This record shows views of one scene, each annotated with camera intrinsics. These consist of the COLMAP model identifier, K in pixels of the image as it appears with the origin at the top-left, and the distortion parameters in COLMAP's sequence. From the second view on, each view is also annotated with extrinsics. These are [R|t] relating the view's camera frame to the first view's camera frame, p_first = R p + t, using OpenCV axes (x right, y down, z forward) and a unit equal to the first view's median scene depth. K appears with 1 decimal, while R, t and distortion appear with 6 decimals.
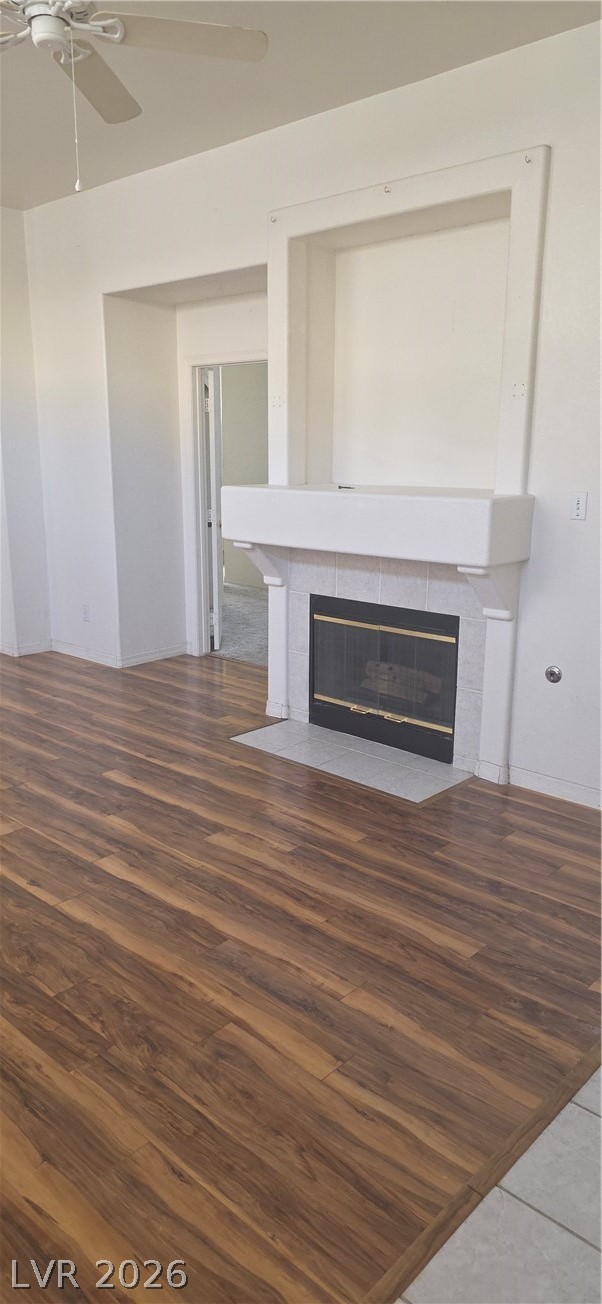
lens RADIAL K [[877.4, 0, 291.6], [0, 877.4, 648.8], [0, 0, 1]] dist [0.078794, -0.006411]
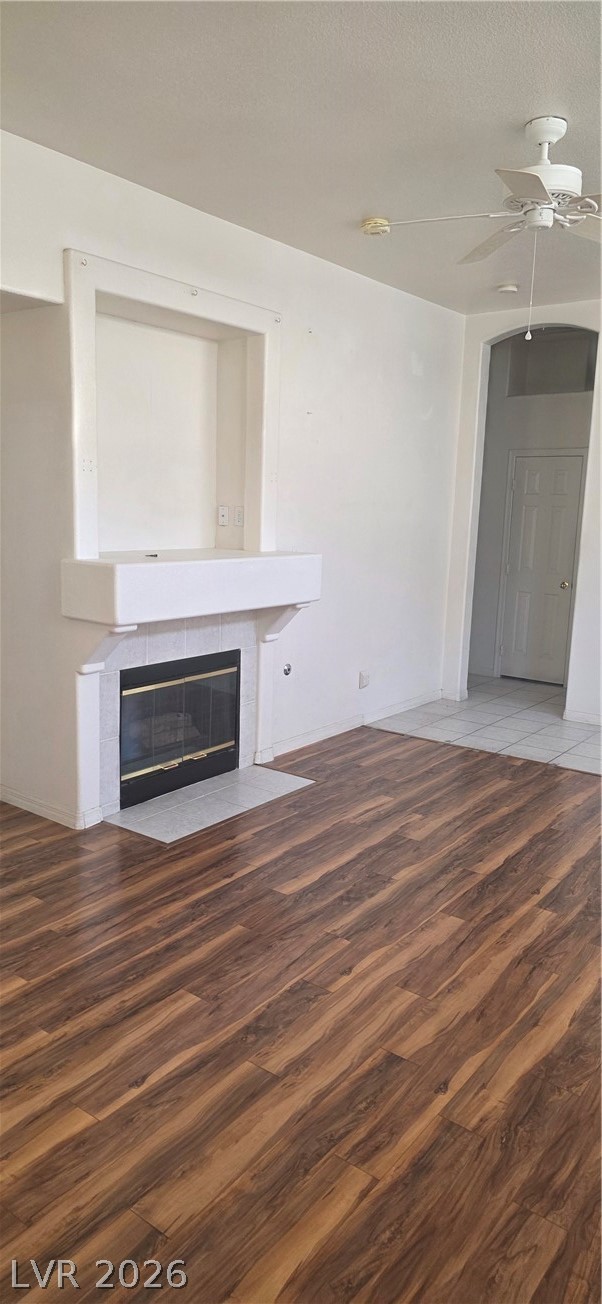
lens RADIAL K [[877.4, 0, 279.5], [0, 877.4, 651.3], [0, 0, 1]] dist [0.078794, -0.006411]
pose [[-0.108907, -0.175403, 0.978454, -1.141851], [0.197608, 0.960844, 0.194241, -0.290295], [-0.974213, 0.214505, -0.069981, 1.129912]]
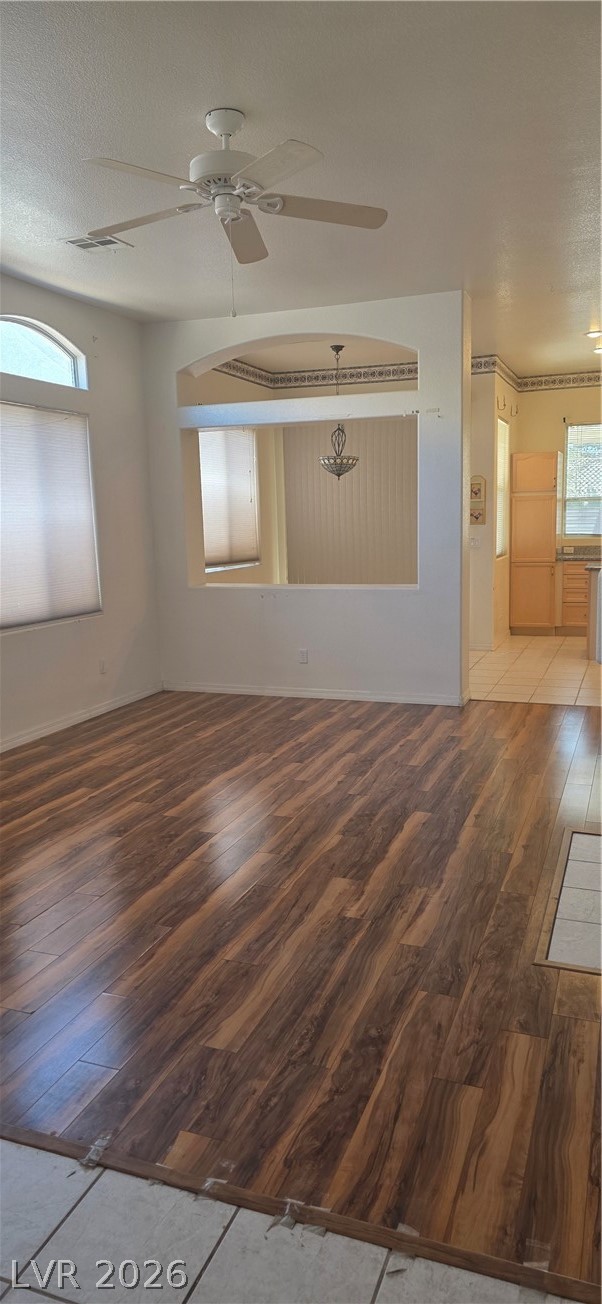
lens RADIAL K [[877.4, 0, 301.2], [0, 877.4, 649.8], [0, 0, 1]] dist [0.078794, -0.006411]
pose [[0.385794, 0.133515, -0.912873, 0.744951], [-0.189276, 0.979880, 0.063324, -0.099364], [0.902960, 0.148355, 0.403303, 0.466922]]
